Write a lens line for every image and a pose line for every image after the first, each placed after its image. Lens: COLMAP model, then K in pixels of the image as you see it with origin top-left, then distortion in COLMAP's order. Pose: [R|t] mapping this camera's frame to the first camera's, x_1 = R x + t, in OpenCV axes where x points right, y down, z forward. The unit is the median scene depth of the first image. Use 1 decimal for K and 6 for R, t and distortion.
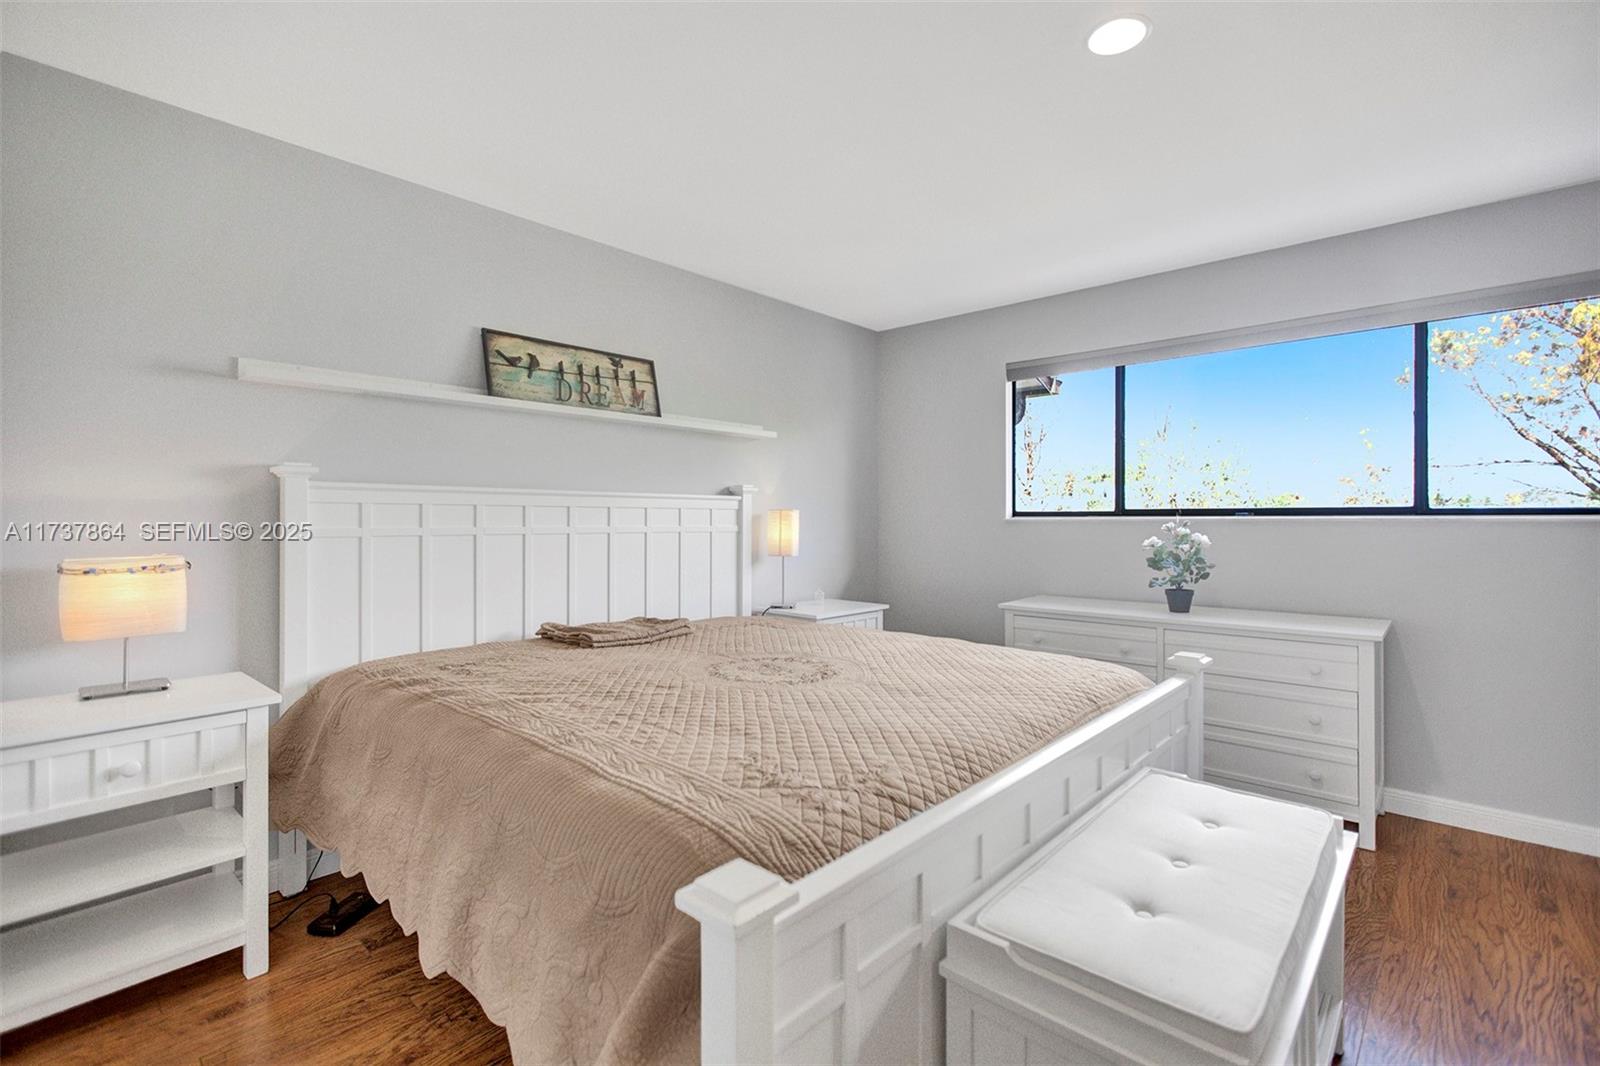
lens RADIAL K [[713.8, 0, 784.4], [0, 713.8, 518.7], [0, 0, 1]] dist [-0.008994, 0.004417]
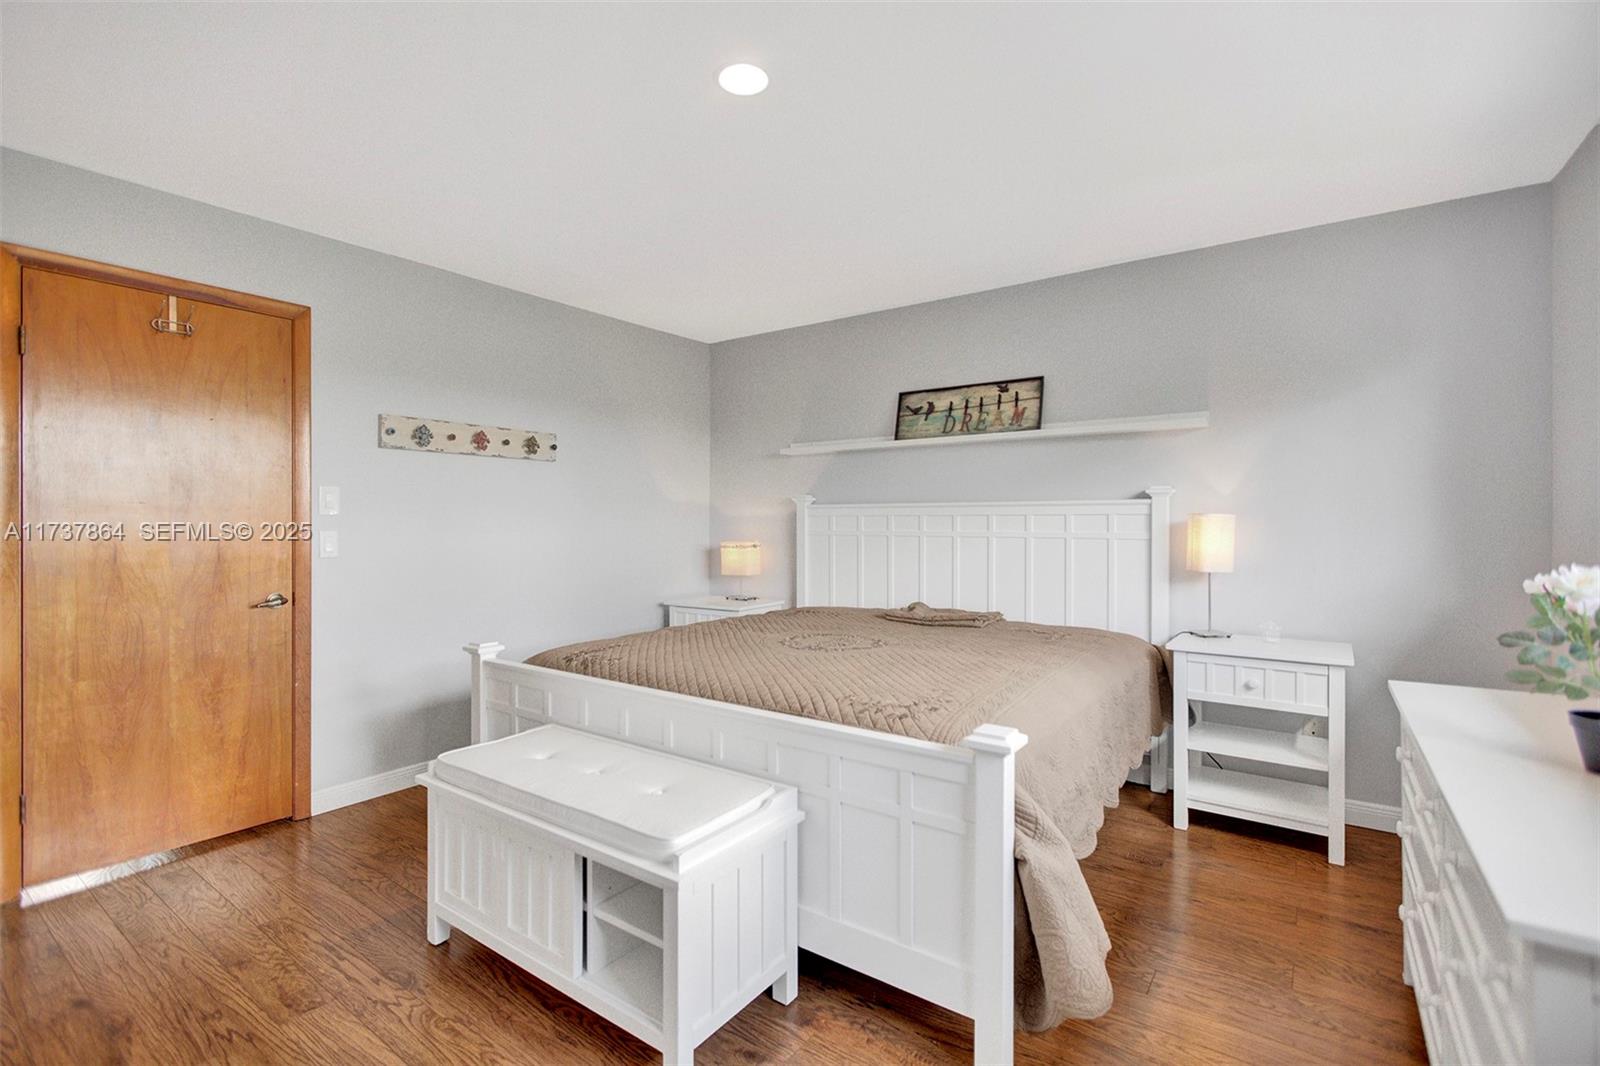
lens RADIAL K [[713.8, 0, 793.9], [0, 713.8, 535.6], [0, 0, 1]] dist [-0.008994, 0.004417]
pose [[0.137811, 0.015335, -0.990340, 0.883157], [-0.000800, 0.999882, 0.015372, -0.000917], [0.990458, -0.001326, 0.137807, 0.531353]]
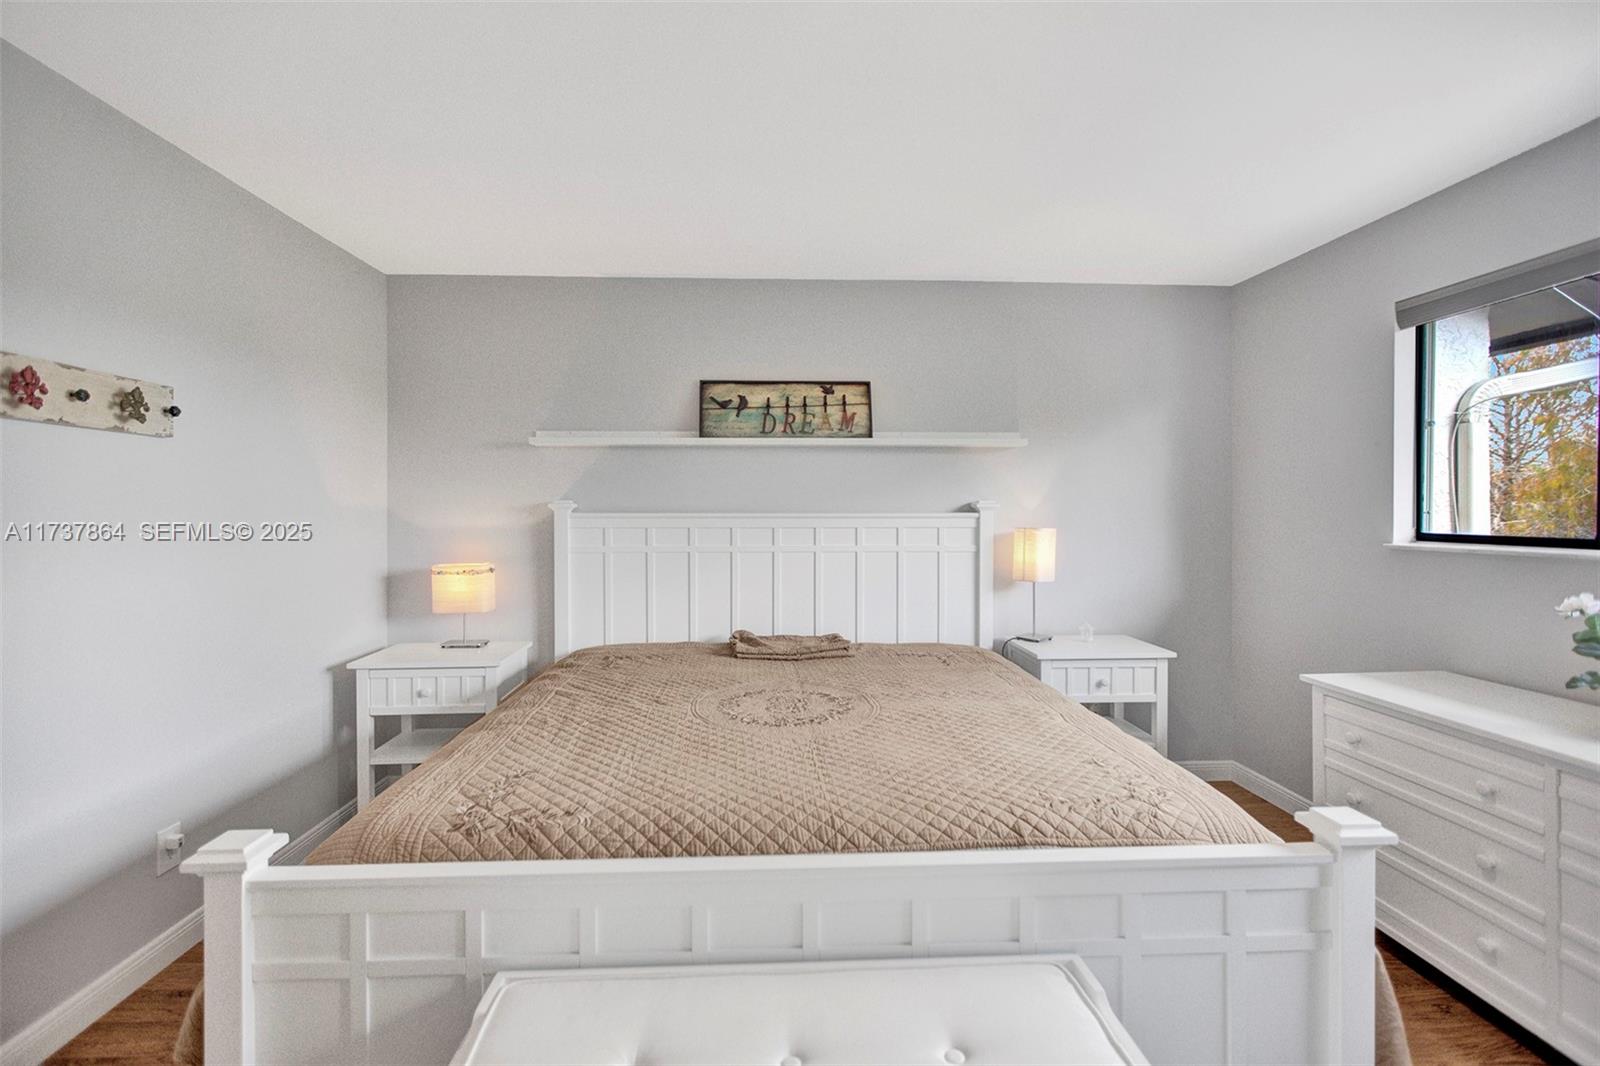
lens RADIAL K [[713.8, 0, 798.5], [0, 713.8, 526.1], [0, 0, 1]] dist [-0.008994, 0.004417]
pose [[0.719747, 0.009842, -0.694167, 0.482891], [0.002440, 0.999857, 0.016706, -0.037287], [0.694232, -0.013717, 0.719620, 0.219857]]
